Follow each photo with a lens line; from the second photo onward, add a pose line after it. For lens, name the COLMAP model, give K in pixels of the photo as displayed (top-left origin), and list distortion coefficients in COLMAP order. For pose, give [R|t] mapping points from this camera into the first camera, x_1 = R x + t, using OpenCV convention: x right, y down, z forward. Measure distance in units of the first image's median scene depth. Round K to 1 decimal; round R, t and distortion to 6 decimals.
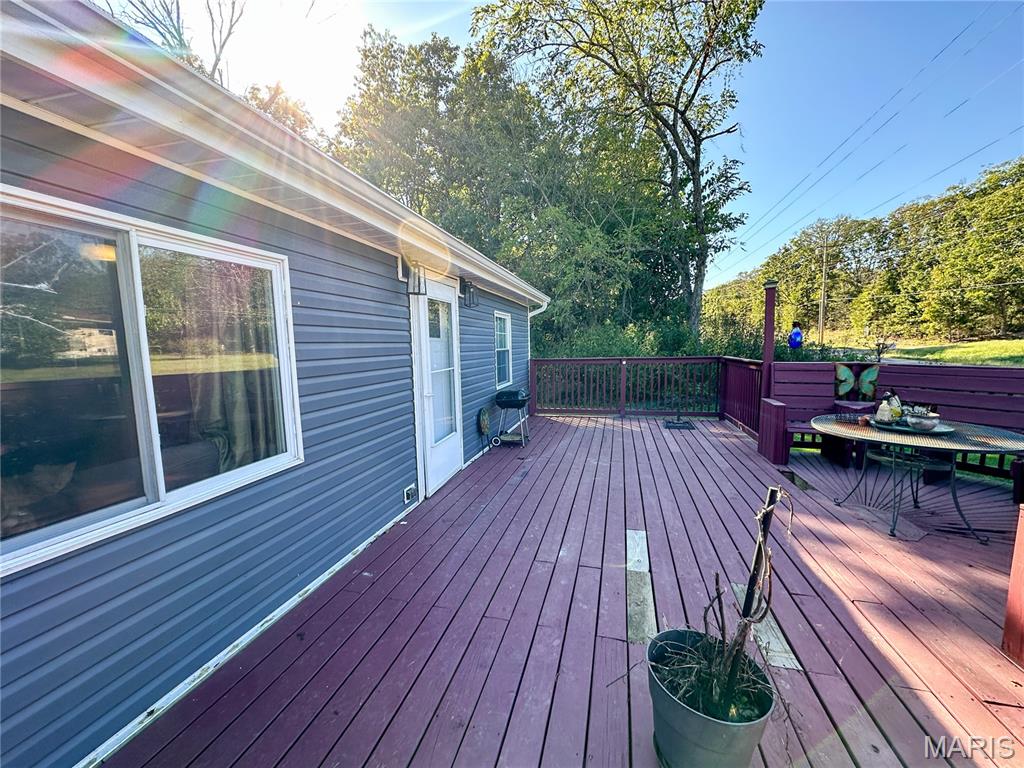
lens RADIAL K [[407.3, 0, 514.4], [0, 407.3, 388.4], [0, 0, 1]] dist [-0.000897, 0.000523]
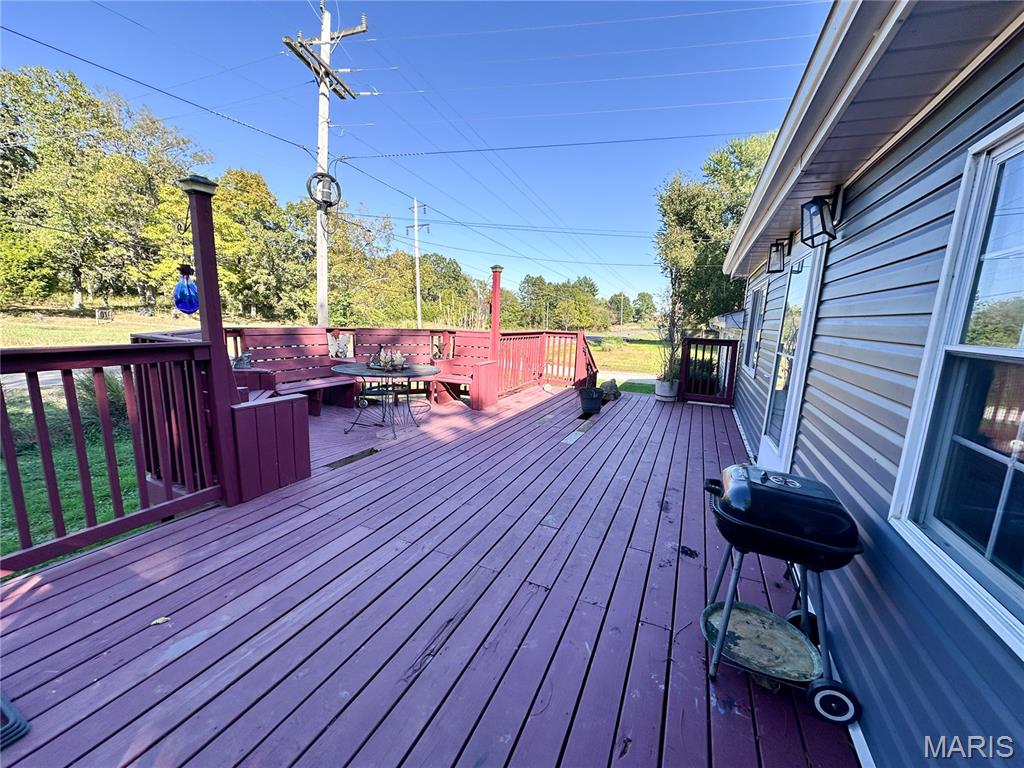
lens RADIAL K [[407.3, 0, 509.9], [0, 407.3, 385.4], [0, 0, 1]] dist [-0.000897, 0.000523]
pose [[-0.983418, -0.053688, 0.173225, 0.206121], [-0.004330, 0.961855, 0.273527, -0.207814], [-0.181302, 0.268241, -0.946138, 1.930377]]
